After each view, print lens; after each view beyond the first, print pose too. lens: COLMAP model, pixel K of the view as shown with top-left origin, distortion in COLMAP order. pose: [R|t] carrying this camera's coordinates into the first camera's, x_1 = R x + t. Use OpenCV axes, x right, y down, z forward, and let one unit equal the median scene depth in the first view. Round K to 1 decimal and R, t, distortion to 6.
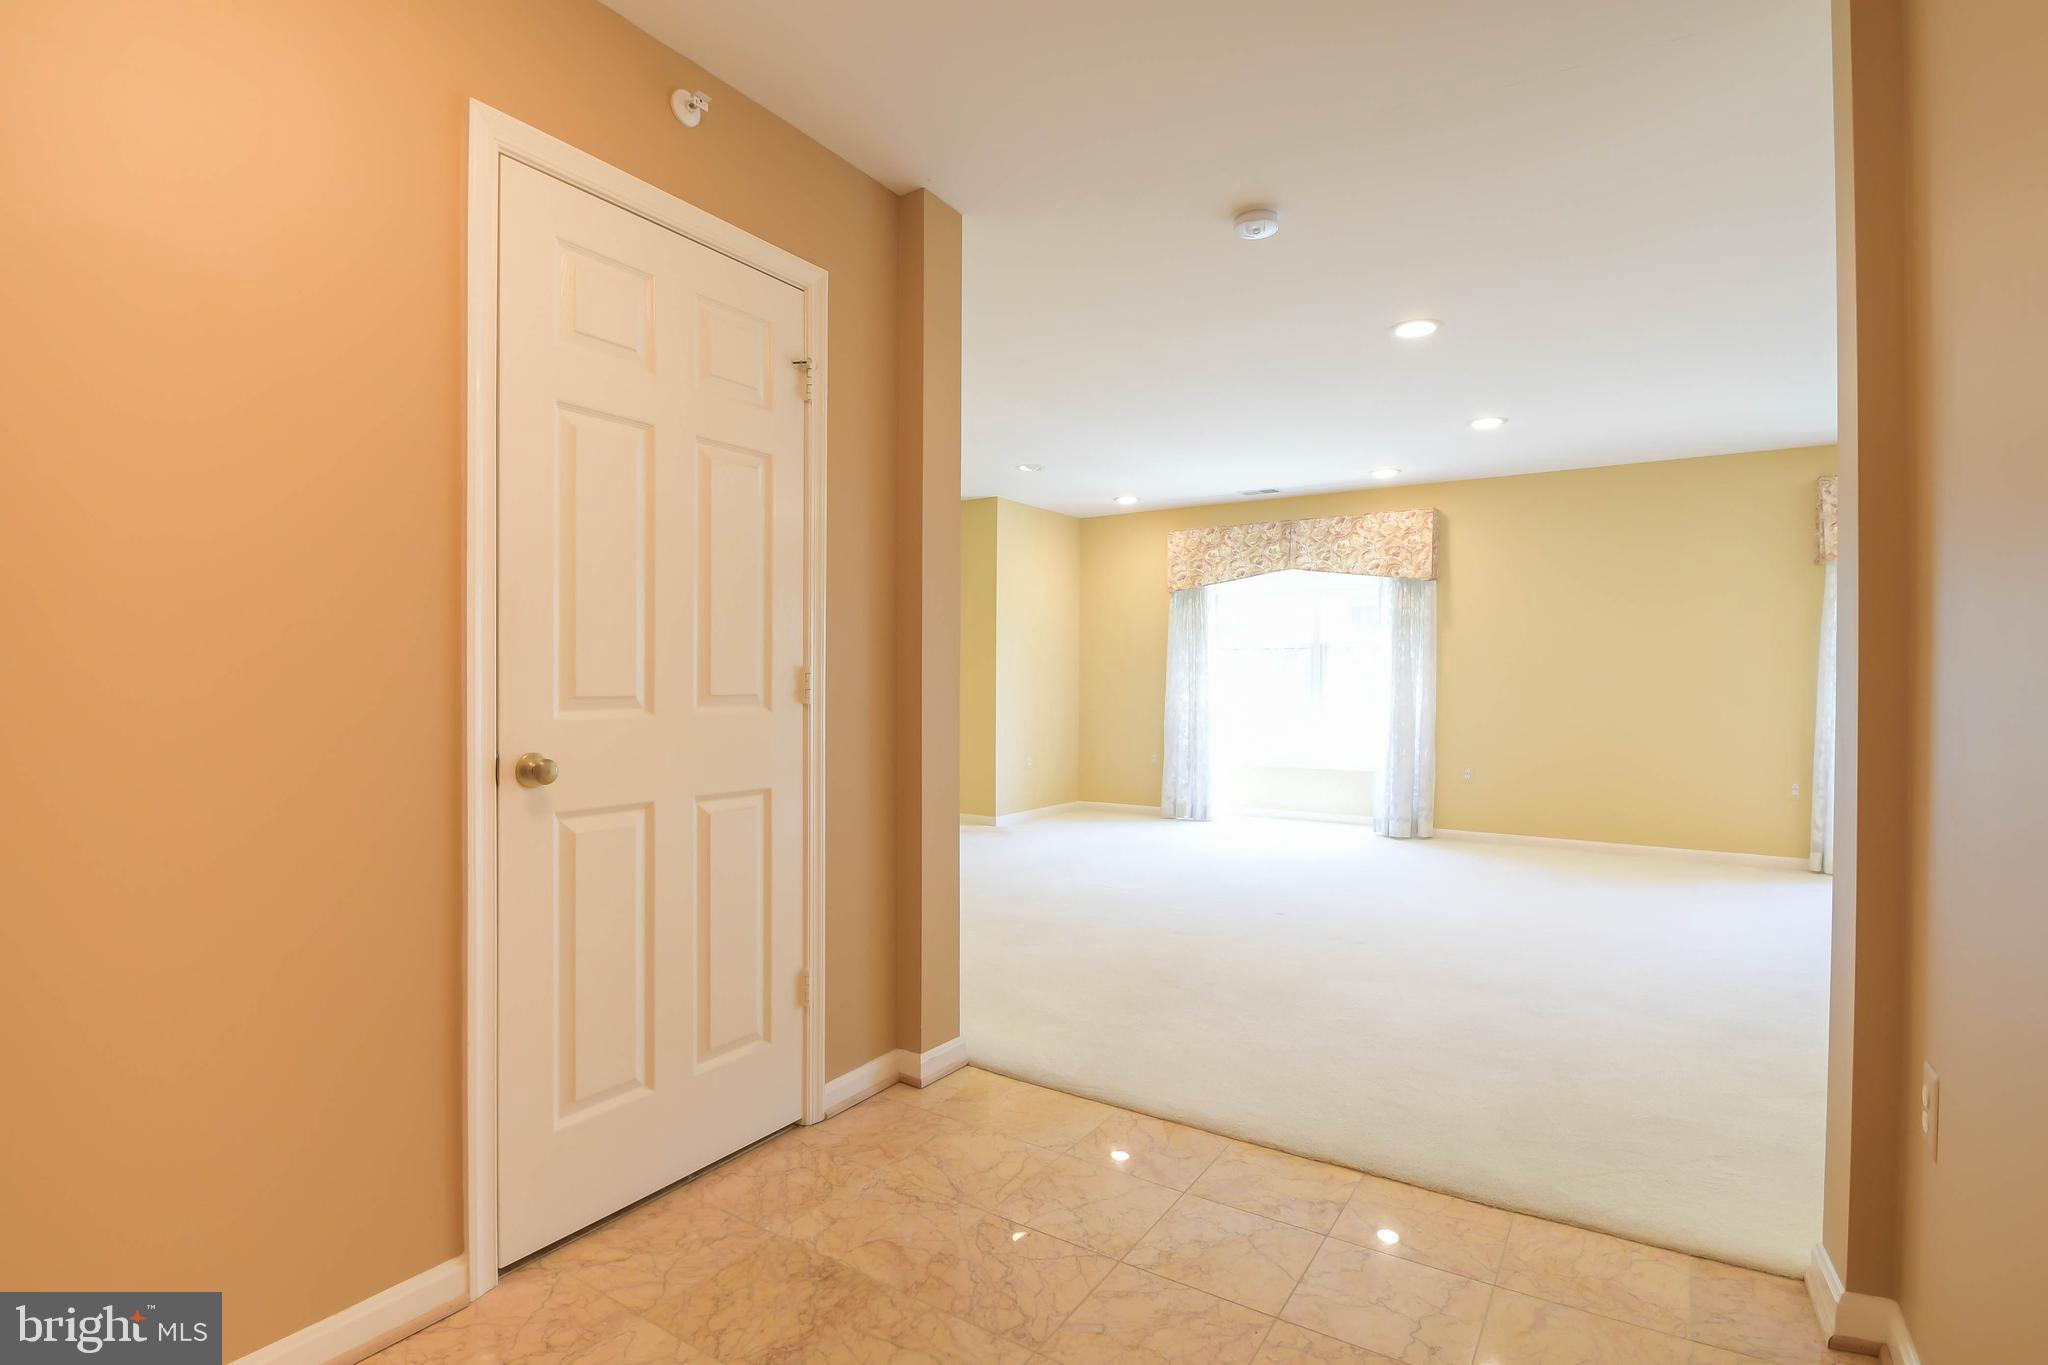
lens RADIAL K [[977.1, 0, 1036.7], [0, 977.1, 685.0], [0, 0, 1]] dist [0.003749, -0.021089]
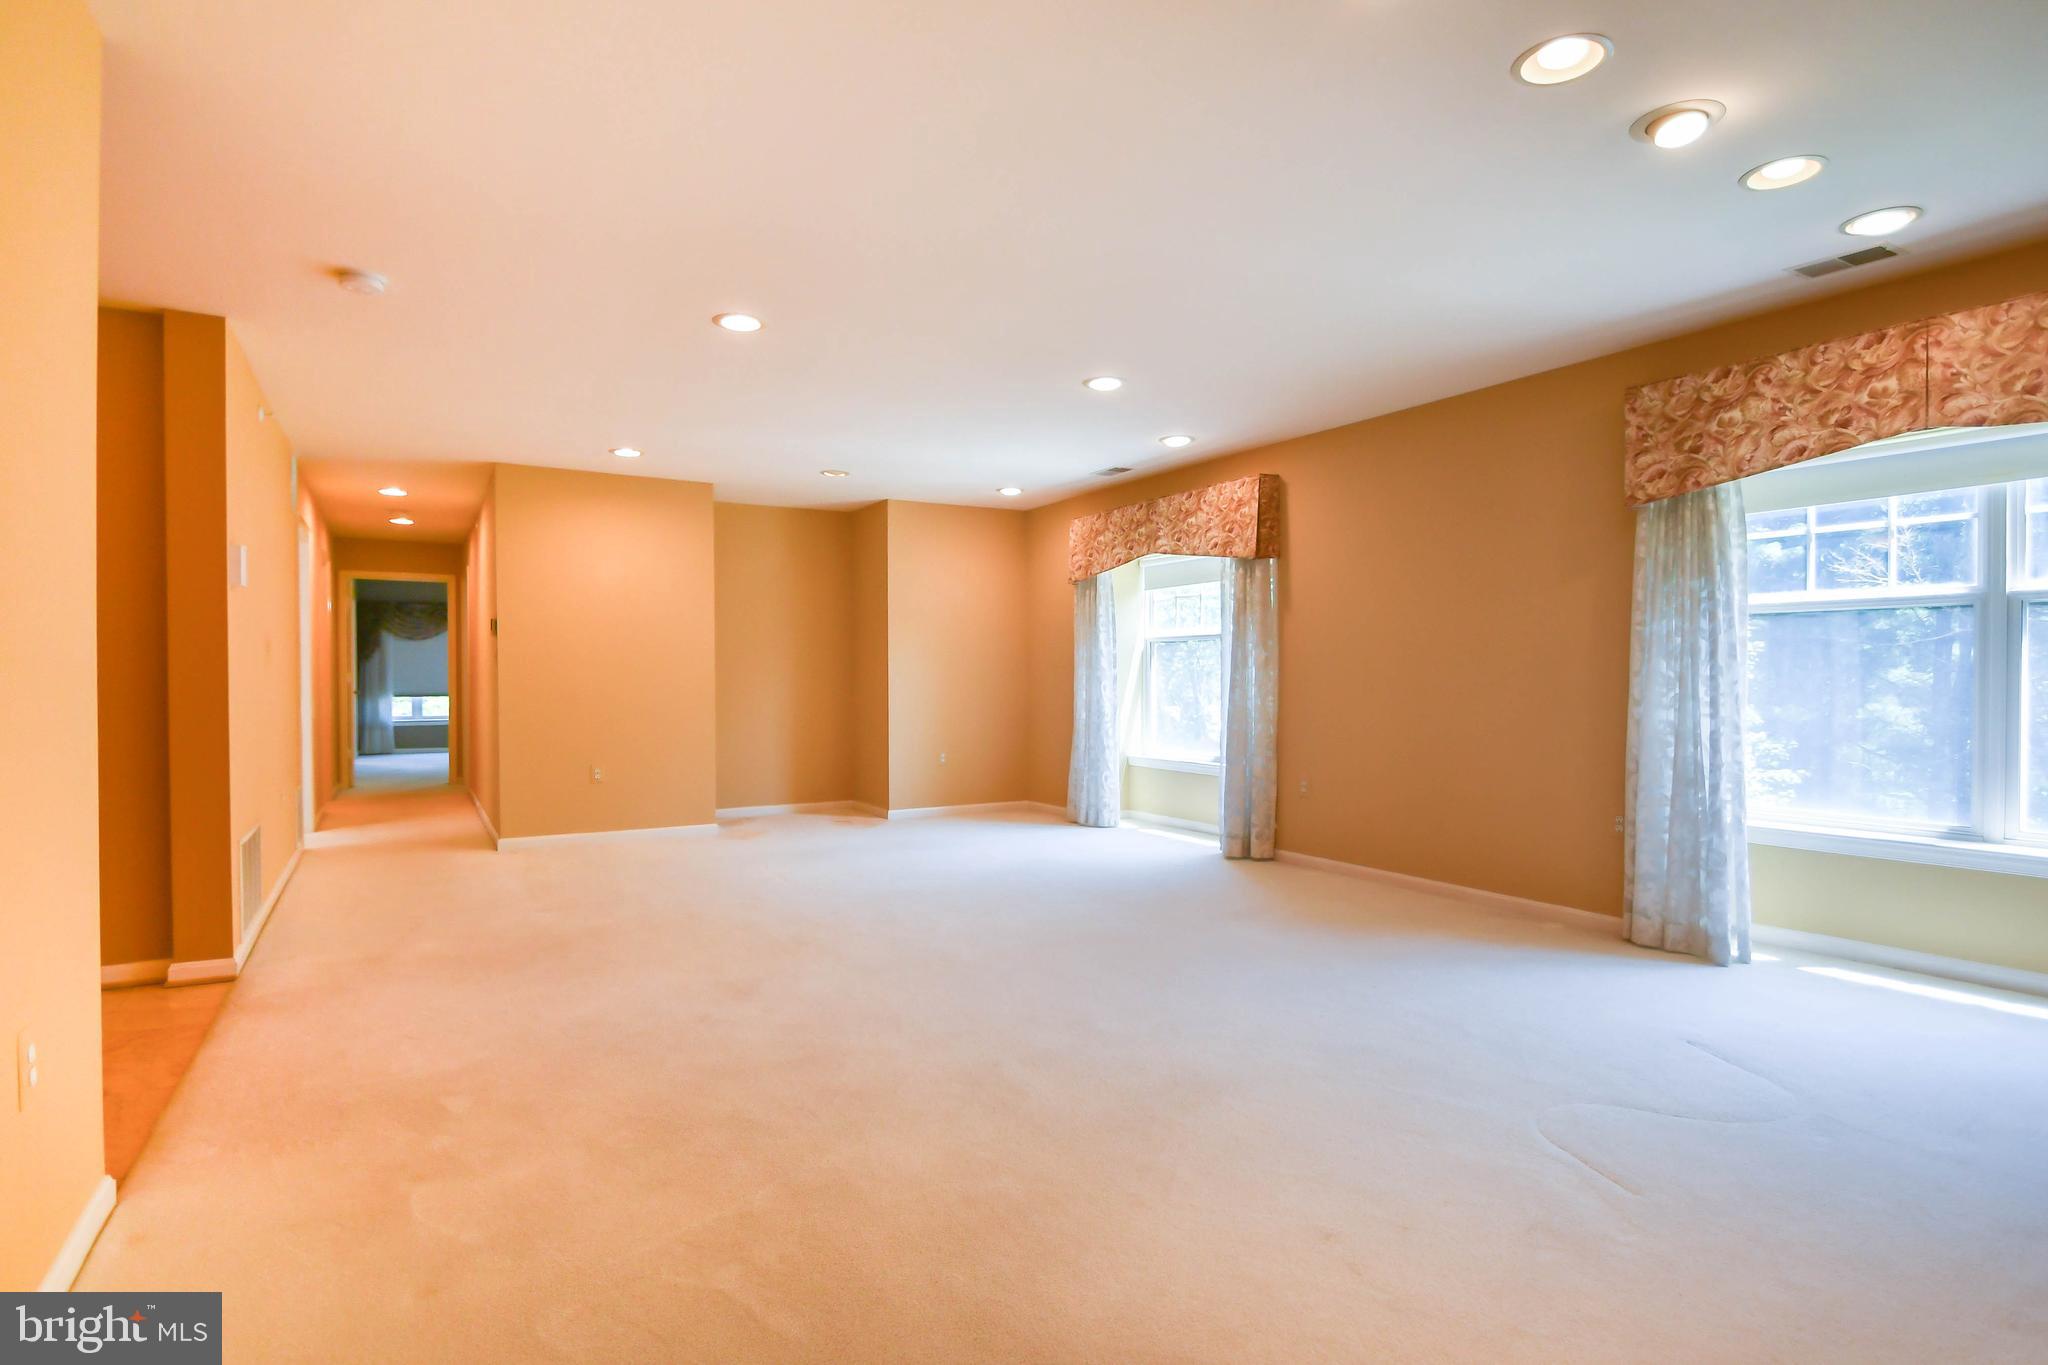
lens RADIAL K [[1007.8, 0, 1046.9], [0, 1007.8, 682.3], [0, 0, 1]] dist [-0.053776, 0.027888]
pose [[0.904115, -0.002525, -0.427282, 0.587818], [0.002131, 0.999997, -0.001400, 0.001939], [0.427284, 0.000355, 0.904117, 0.121234]]
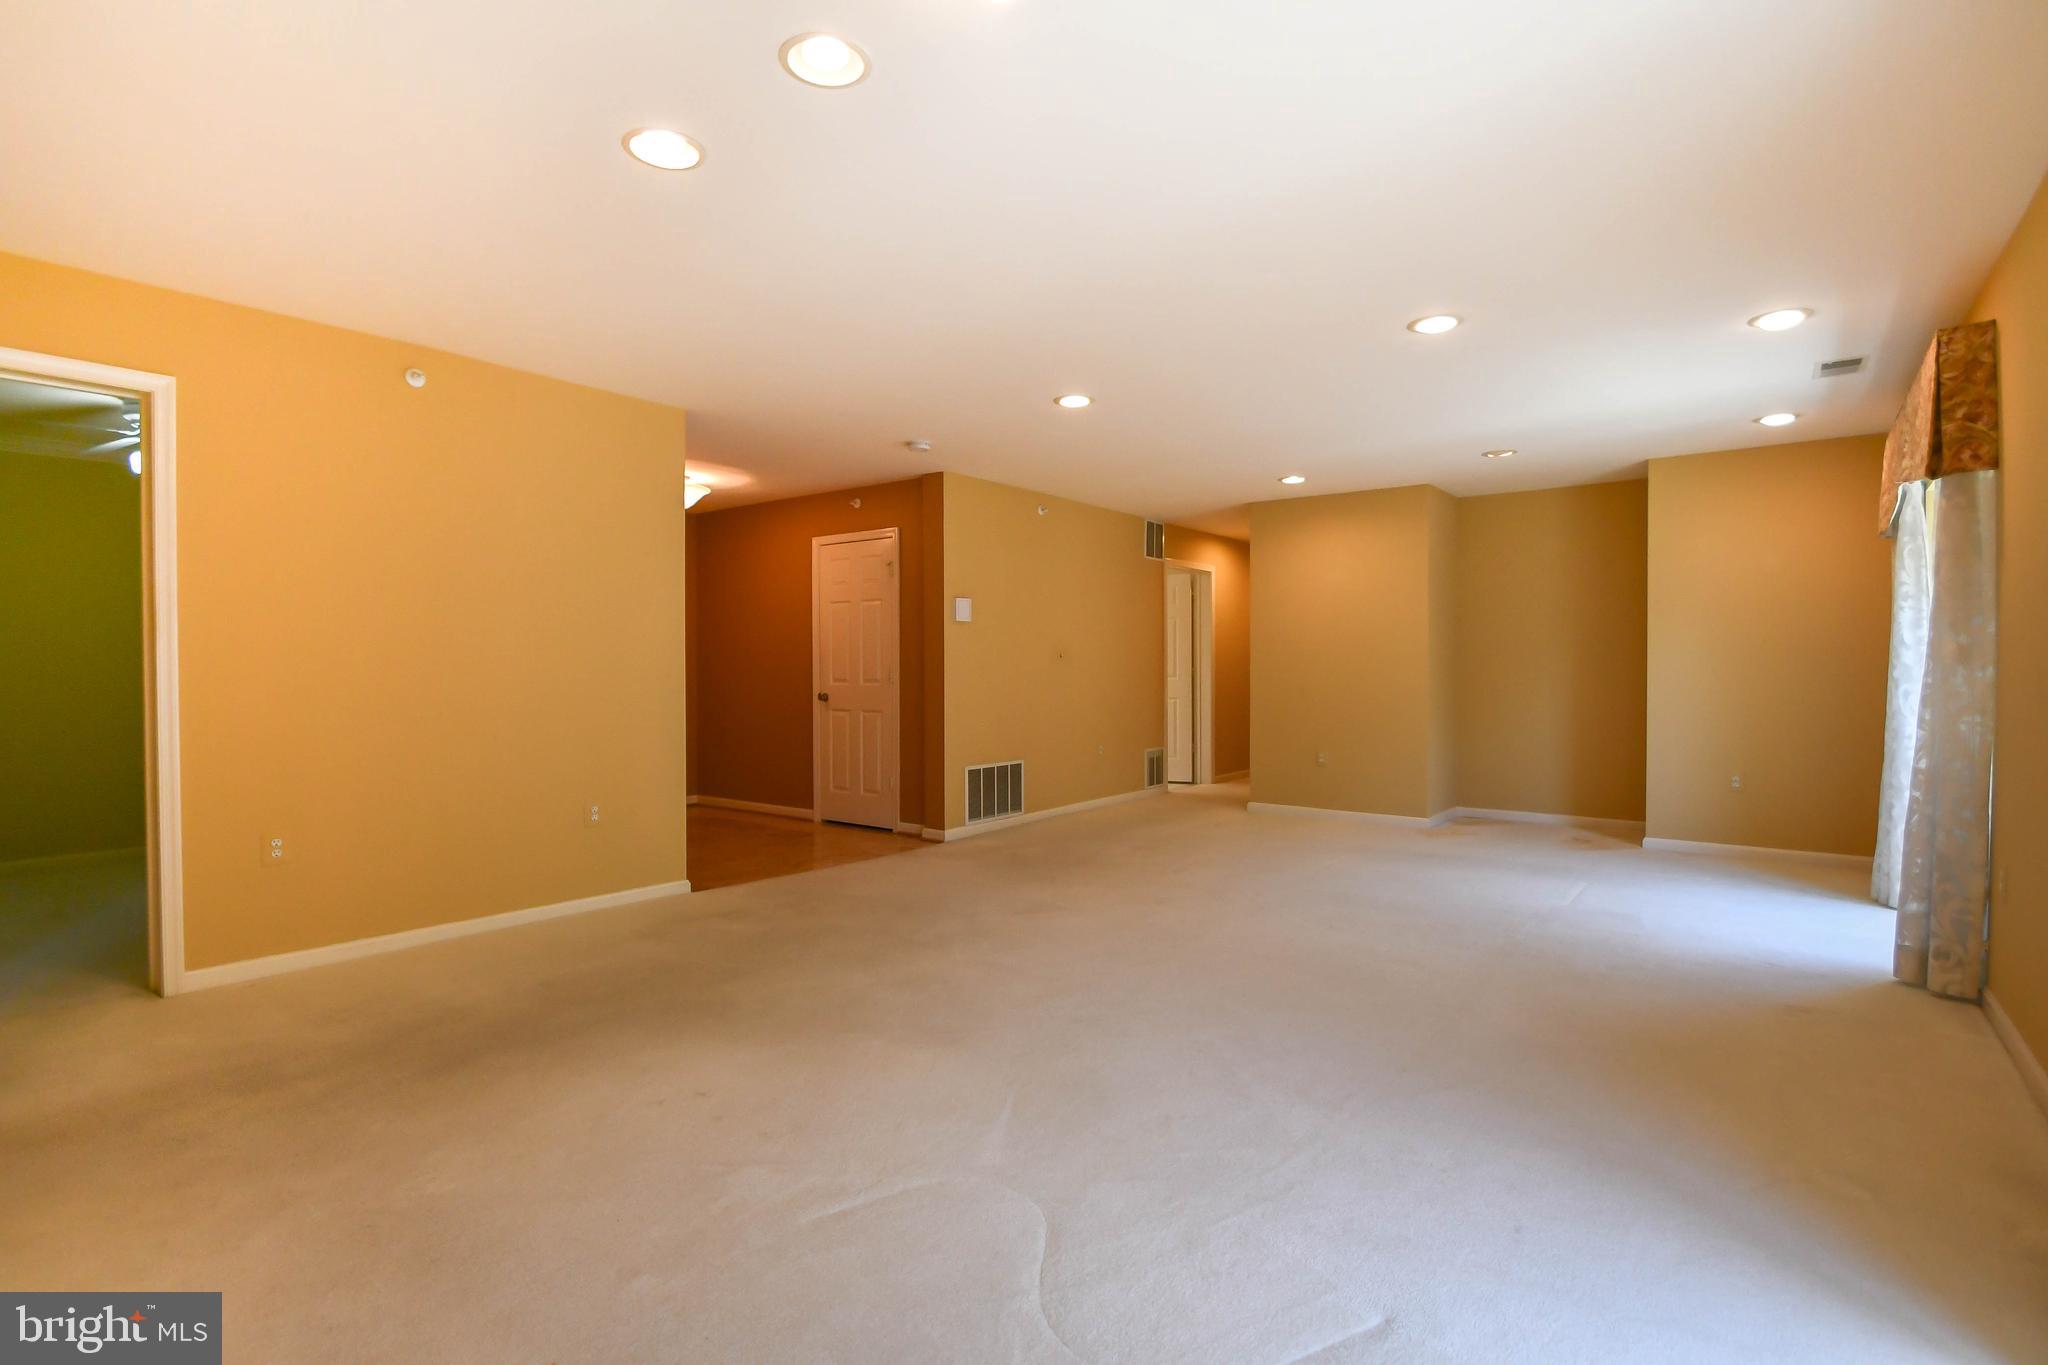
lens RADIAL K [[1007.8, 0, 1046.9], [0, 1007.8, 682.3], [0, 0, 1]] dist [-0.053776, 0.027888]
pose [[-0.069015, 0.007192, -0.997590, 0.898545], [-0.007701, 0.999940, 0.007741, -0.003040], [0.997586, 0.008216, -0.068955, 0.562331]]
